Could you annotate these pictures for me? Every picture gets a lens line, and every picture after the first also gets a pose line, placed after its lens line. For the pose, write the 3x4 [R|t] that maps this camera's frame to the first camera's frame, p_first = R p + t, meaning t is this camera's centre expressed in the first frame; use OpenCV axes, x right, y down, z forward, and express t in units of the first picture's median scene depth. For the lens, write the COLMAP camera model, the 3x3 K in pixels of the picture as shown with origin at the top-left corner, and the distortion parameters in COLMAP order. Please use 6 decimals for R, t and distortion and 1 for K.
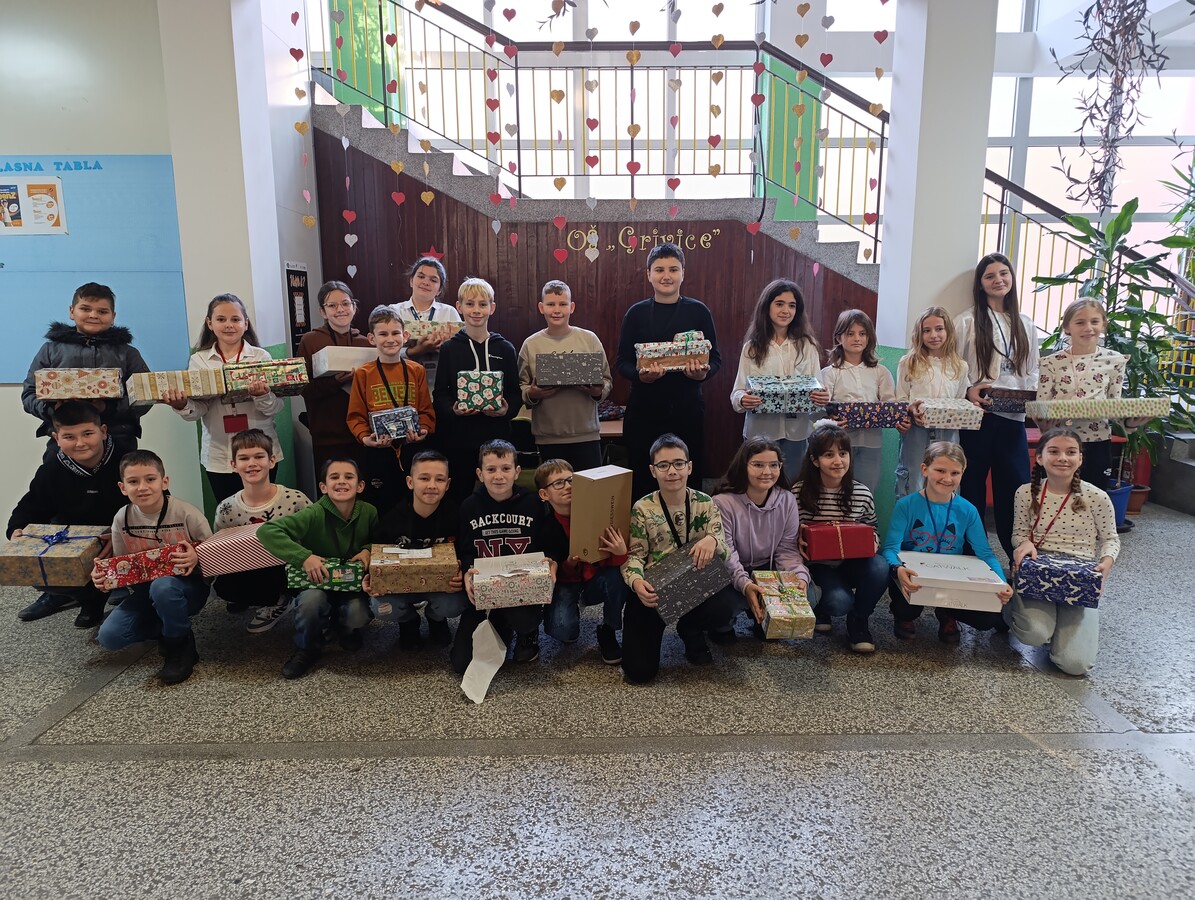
lens RADIAL K [[804.0, 0, 602.4], [0, 804.0, 452.5], [0, 0, 1]] dist [0.025512, -0.024964]
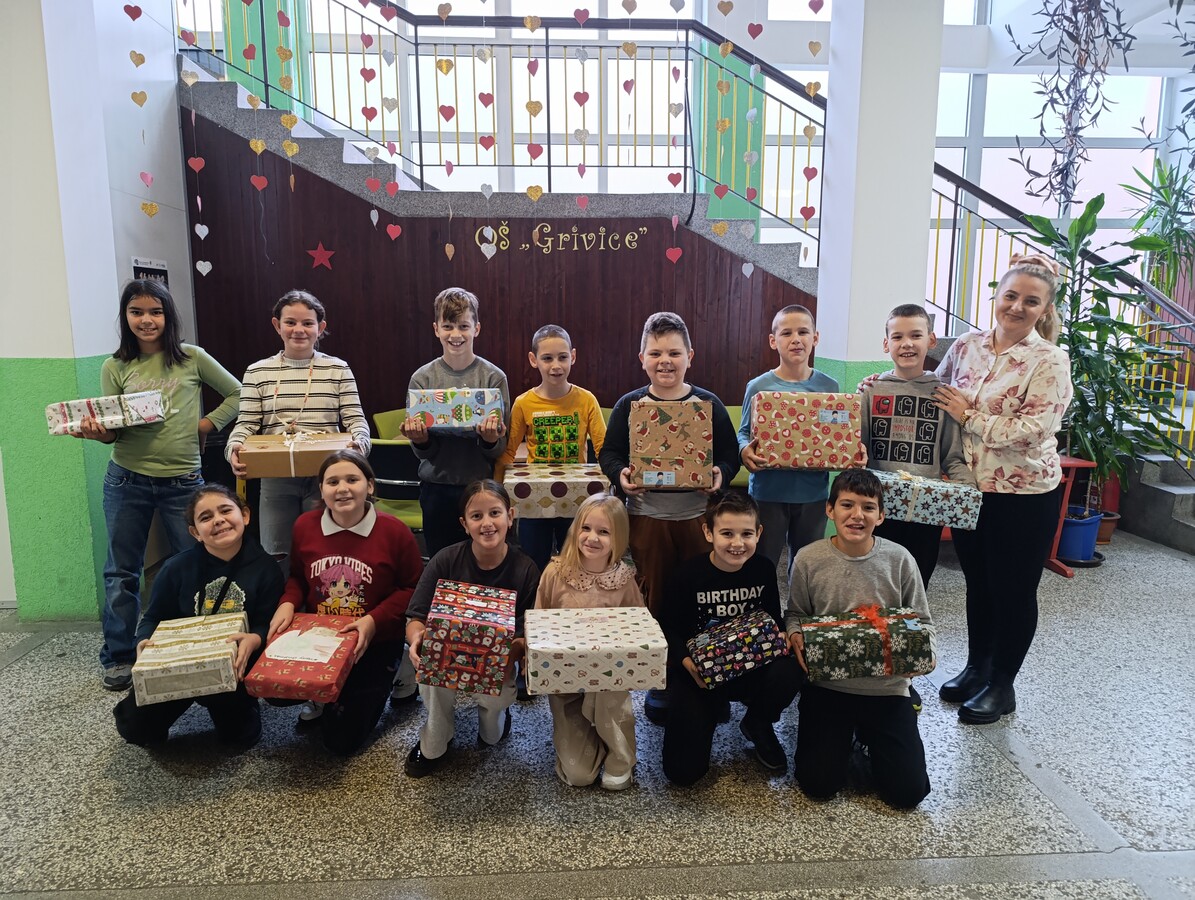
lens RADIAL K [[805.0, 0, 601.4], [0, 805.0, 446.2], [0, 0, 1]] dist [0.026761, -0.027237]
pose [[0.999209, -0.001569, 0.039735, 0.102216], [0.002480, 0.999735, -0.022886, -0.024160], [-0.039689, 0.022967, 0.998948, 0.194010]]
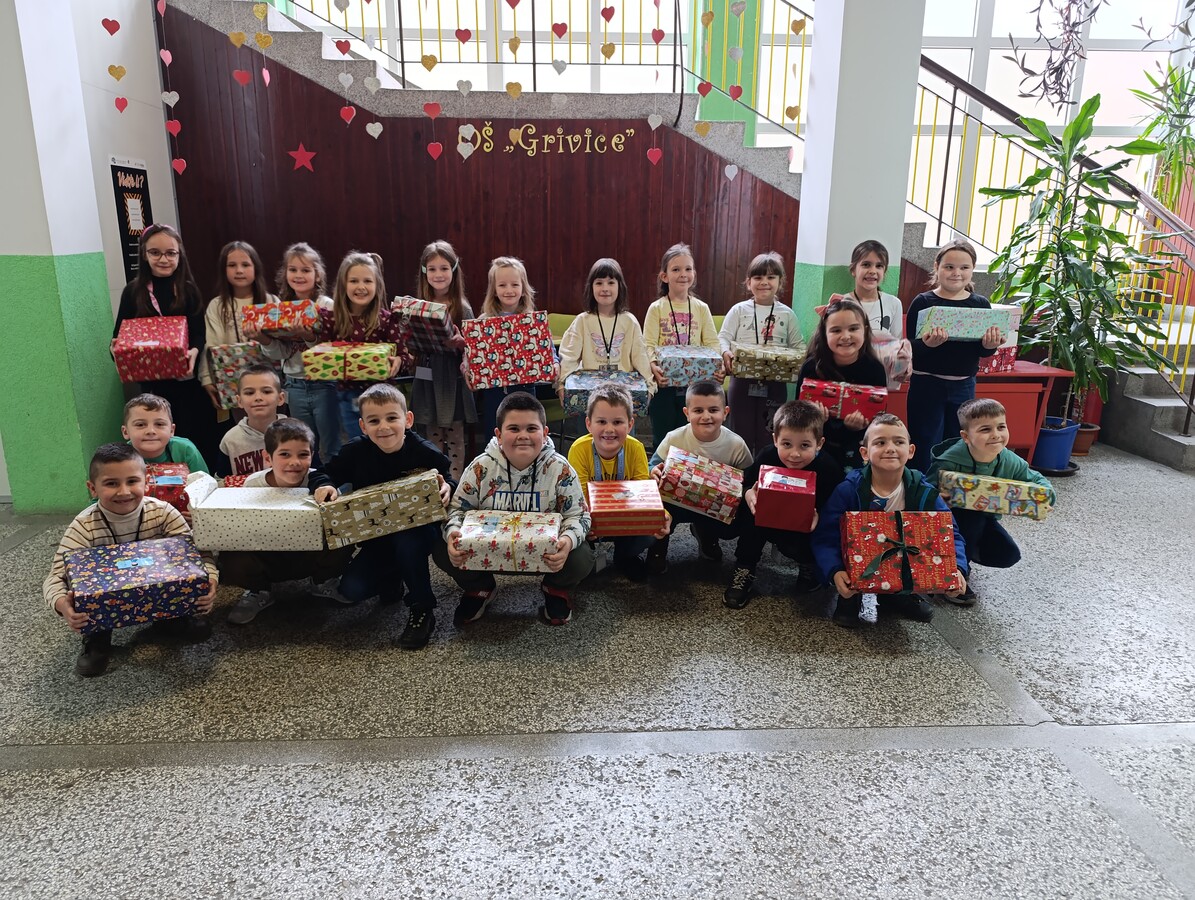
lens RADIAL K [[806.6, 0, 601.3], [0, 806.6, 444.7], [0, 0, 1]] dist [0.022335, -0.023905]
pose [[0.999518, 0.003790, 0.030796, 0.145619], [-0.005997, 0.997396, 0.071870, 0.002277], [-0.030444, -0.072020, 0.996938, 0.173966]]
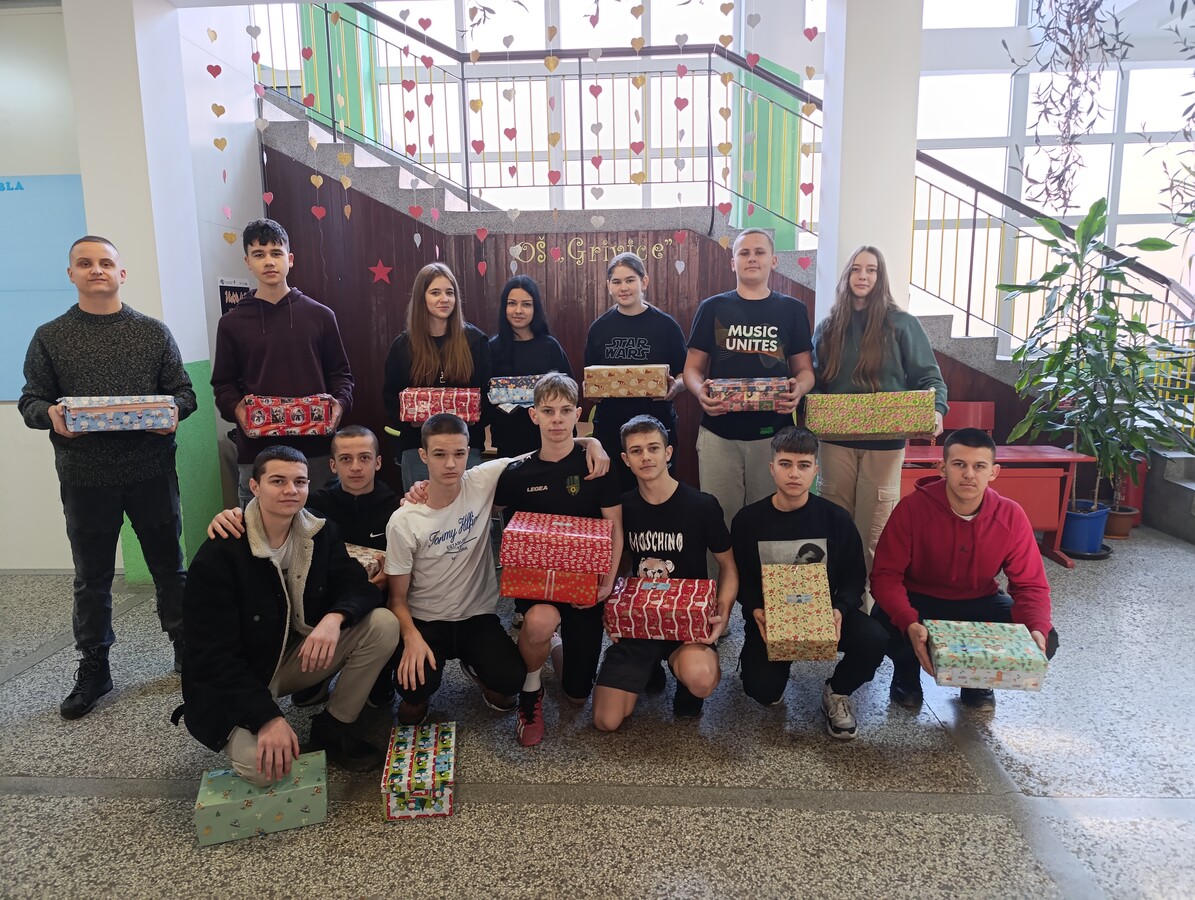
lens RADIAL K [[803.2, 0, 603.0], [0, 803.2, 446.9], [0, 0, 1]] dist [0.027095, -0.025182]
pose [[0.997516, 0.001873, -0.070410, 0.226774], [-0.003214, 0.999815, -0.018942, -0.015407], [0.070362, 0.019122, 0.997338, 0.062495]]
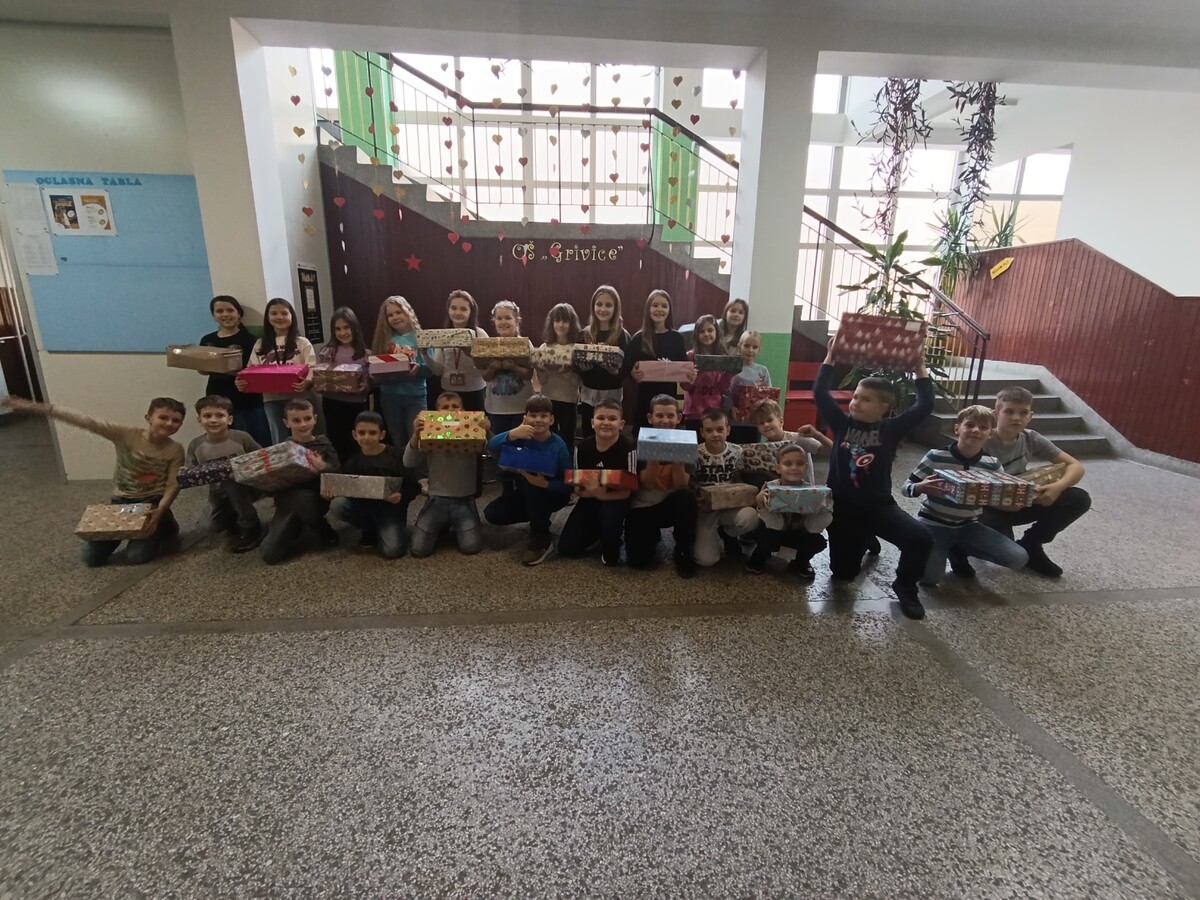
lens RADIAL K [[543.3, 0, 597.6], [0, 543.3, 446.7], [0, 0, 1]] dist [-0.010007, 0.005731]
pose [[0.997791, -0.001182, 0.066424, 0.068340], [-0.003400, 0.997623, 0.068829, 0.008063], [-0.066347, -0.068903, 0.995415, 0.076057]]
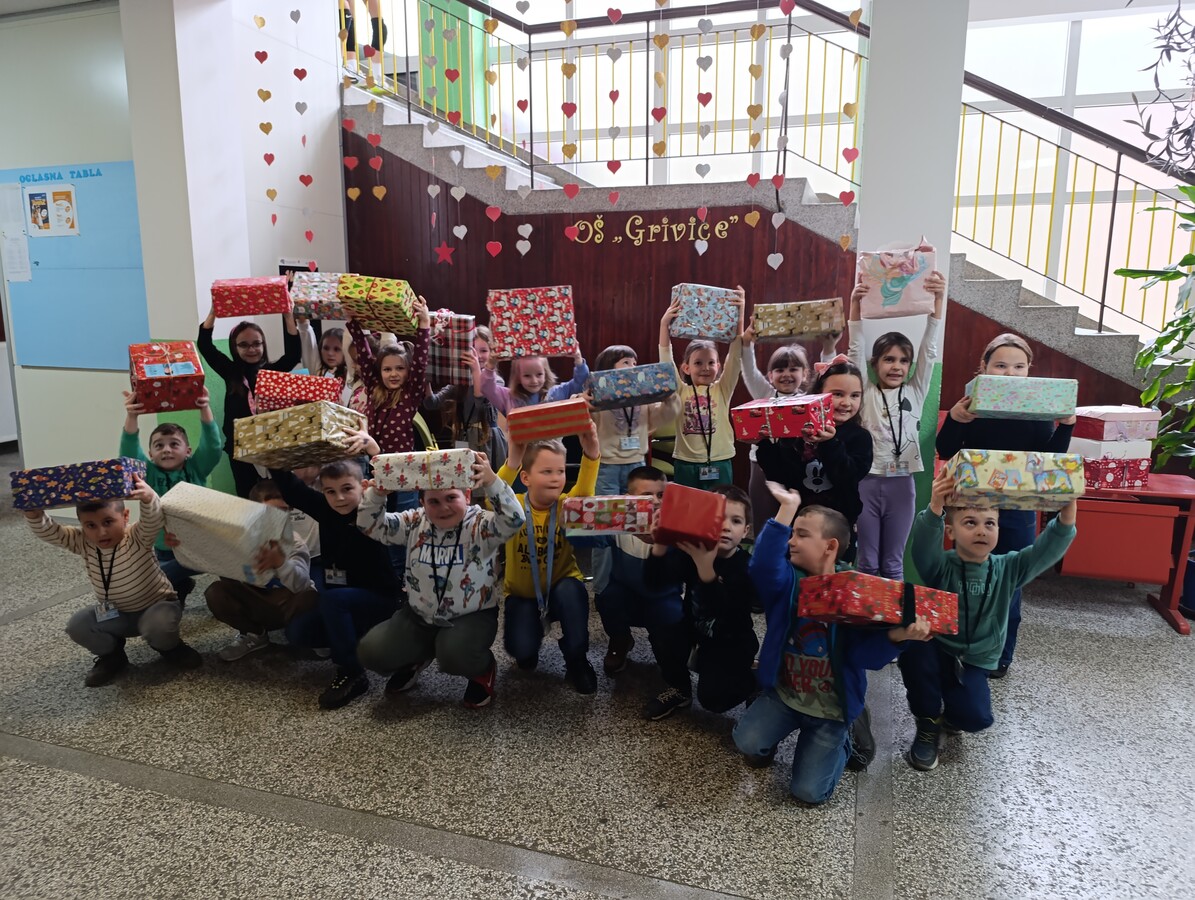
lens RADIAL K [[808.1, 0, 613.5], [0, 808.1, 441.6], [0, 0, 1]] dist [0.027498, -0.027039]
pose [[0.946049, 0.063019, -0.317835, 0.538968], [-0.065236, 0.997863, 0.003673, -0.048047], [0.317387, 0.017259, 0.948139, 0.223145]]
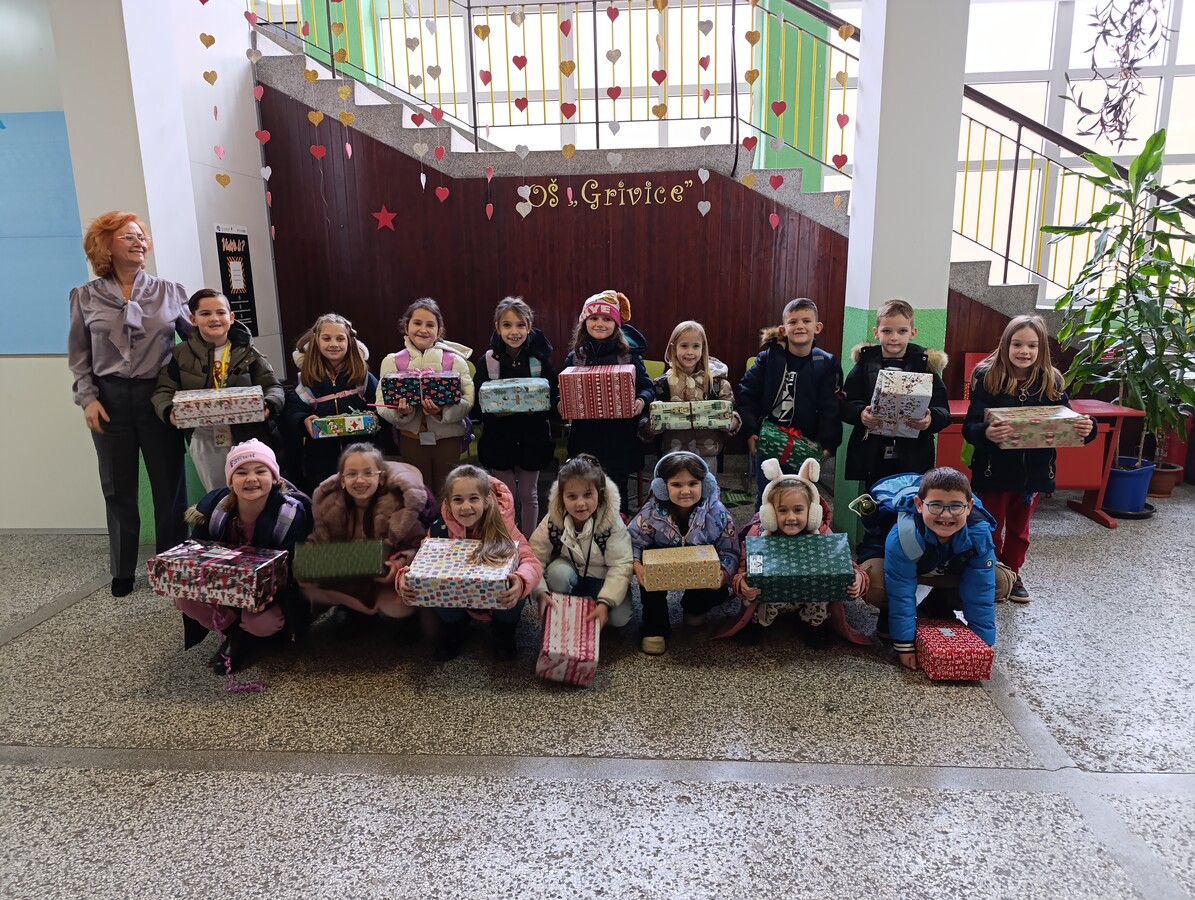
lens RADIAL K [[805.5, 0, 601.2], [0, 805.5, 454.3], [0, 0, 1]] dist [0.025568, -0.025682]
pose [[0.996422, 0.004659, -0.084388, 0.209541], [-0.001255, 0.999185, 0.040347, -0.008590], [0.084508, -0.040097, 0.995616, 0.123588]]
